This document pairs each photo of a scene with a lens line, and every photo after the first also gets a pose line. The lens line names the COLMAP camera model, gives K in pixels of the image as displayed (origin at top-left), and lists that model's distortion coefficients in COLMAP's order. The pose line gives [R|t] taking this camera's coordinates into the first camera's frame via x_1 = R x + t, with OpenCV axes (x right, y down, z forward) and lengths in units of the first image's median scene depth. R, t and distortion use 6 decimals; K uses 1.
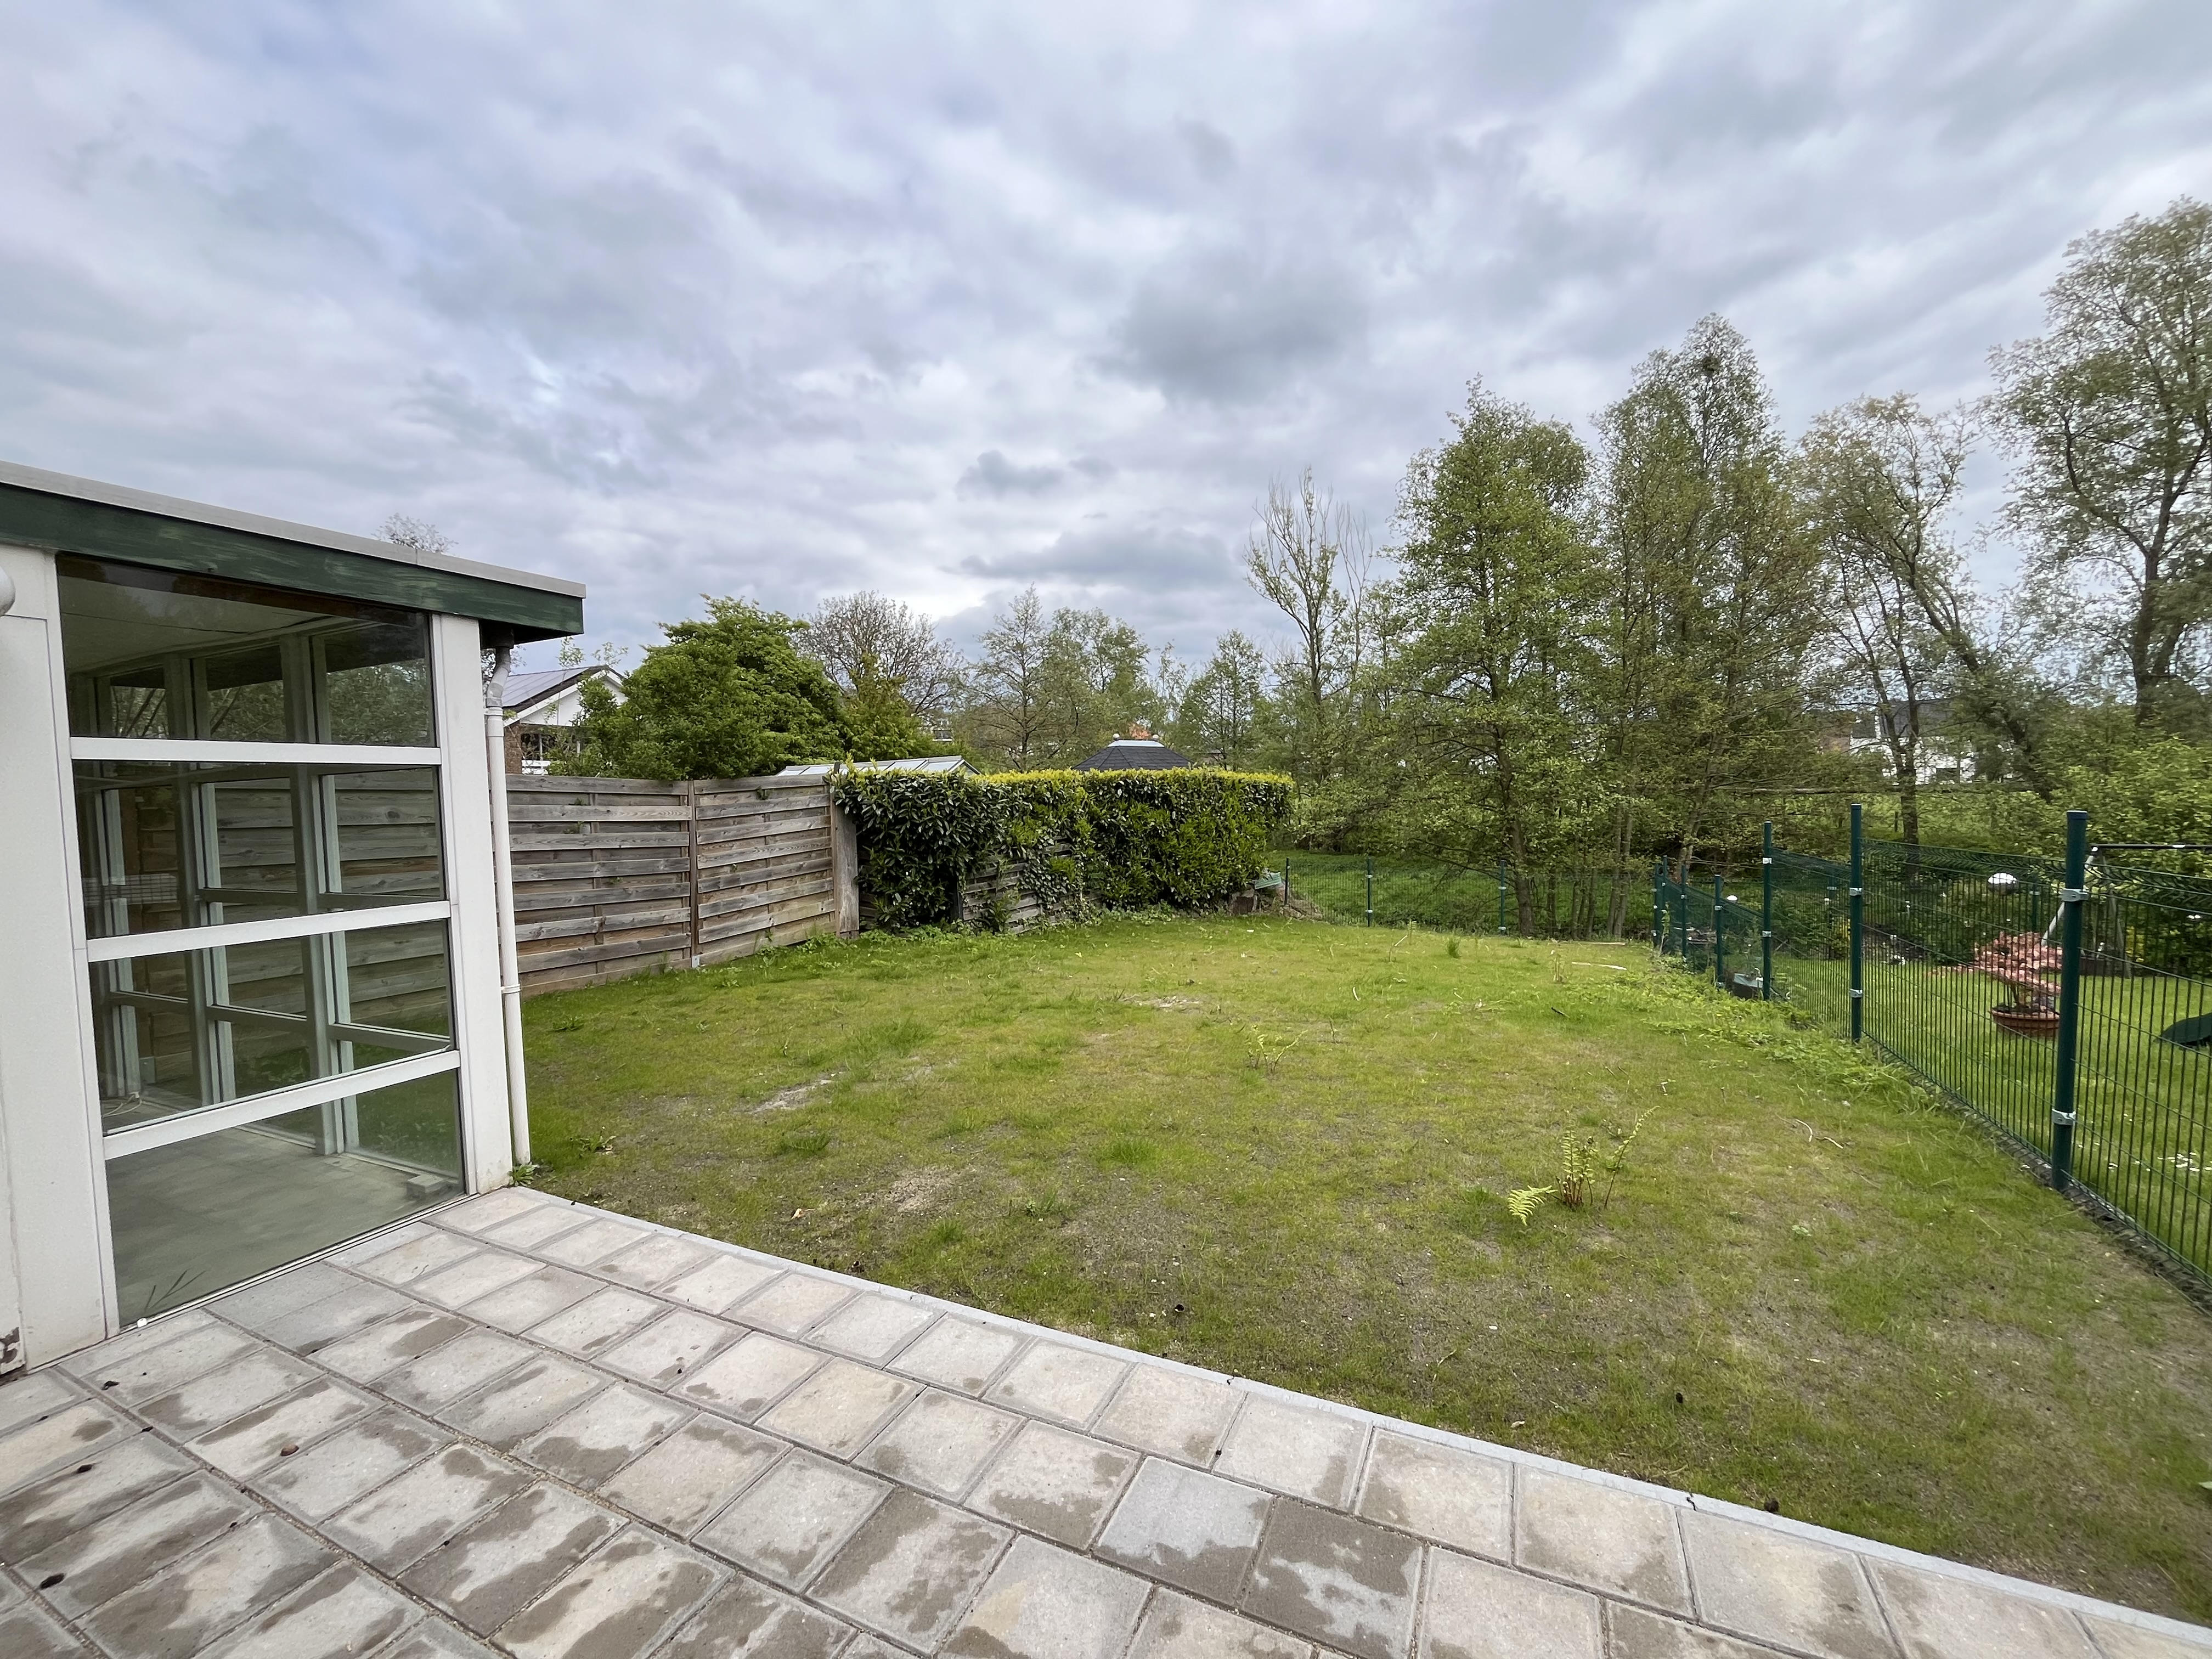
lens RADIAL K [[900.6, 0, 1104.3], [0, 900.6, 842.7], [0, 0, 1]] dist [-0.004611, 0.000222]
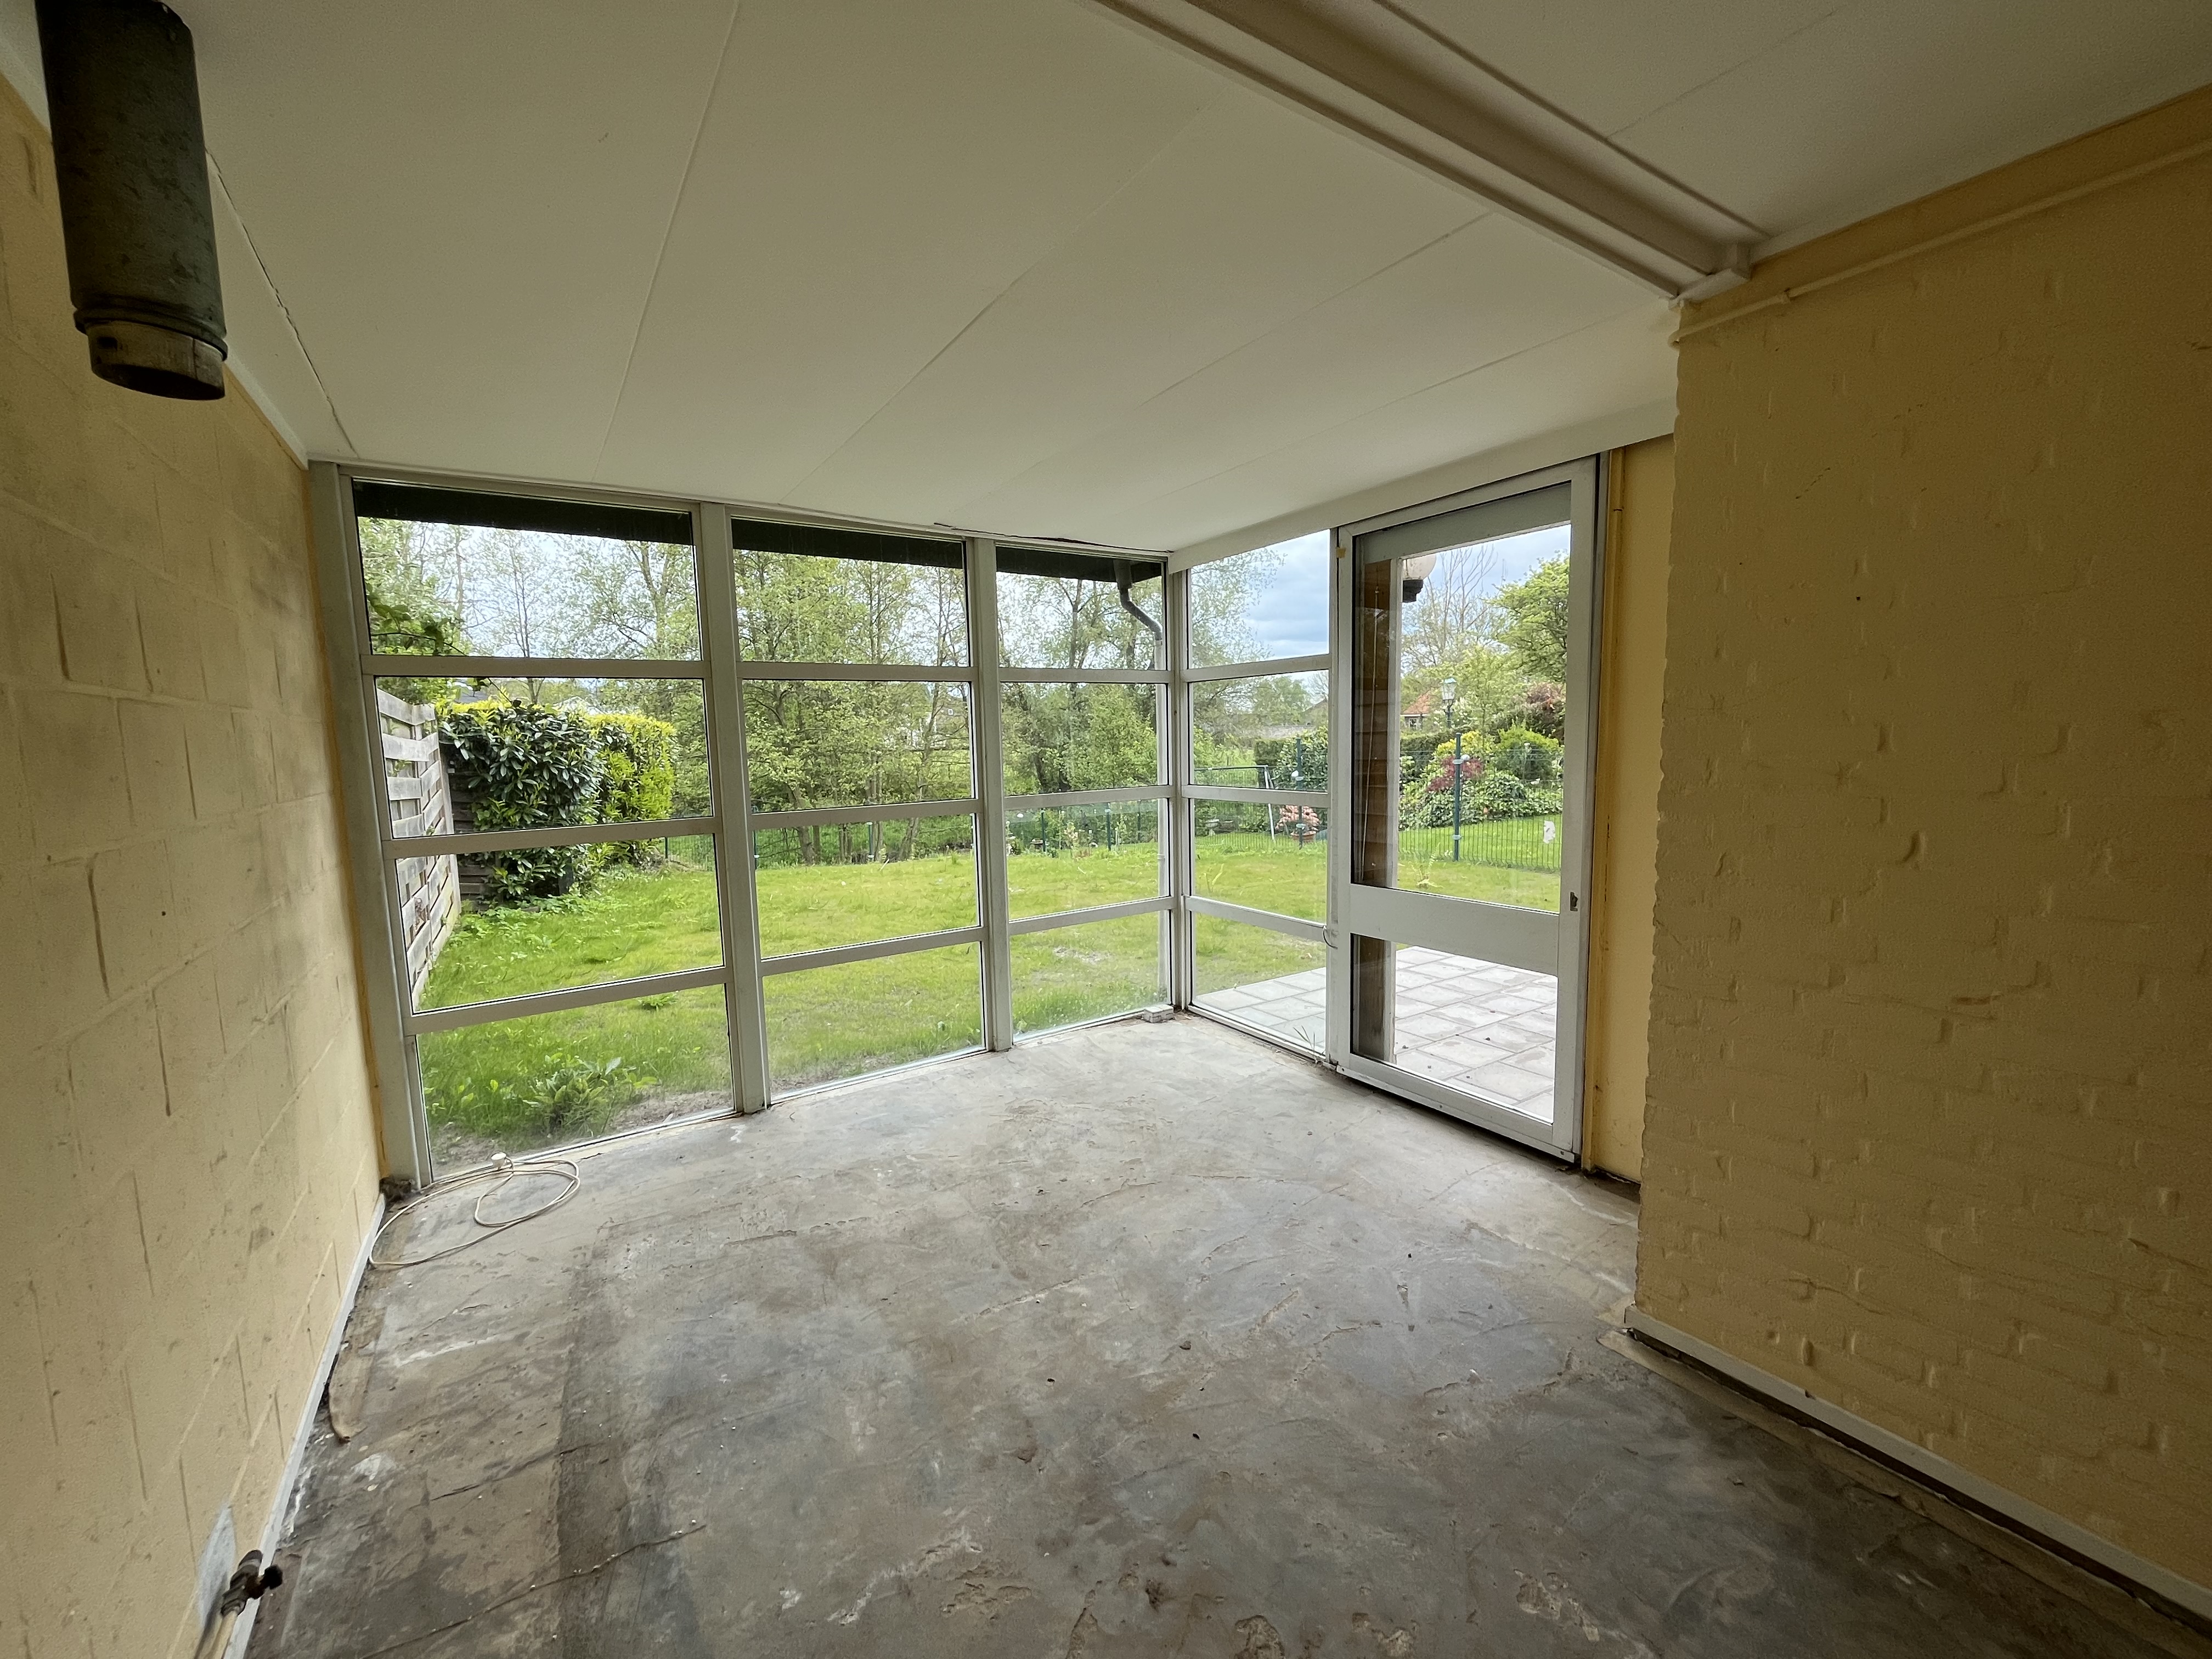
lens RADIAL K [[900.6, 0, 1108.9], [0, 900.6, 835.7], [0, 0, 1]] dist [-0.004611, 0.000222]
pose [[0.518045, -0.079549, 0.851646, -3.030574], [0.056629, 0.996671, 0.058648, 0.080948], [-0.853477, 0.017846, 0.520826, 0.625298]]
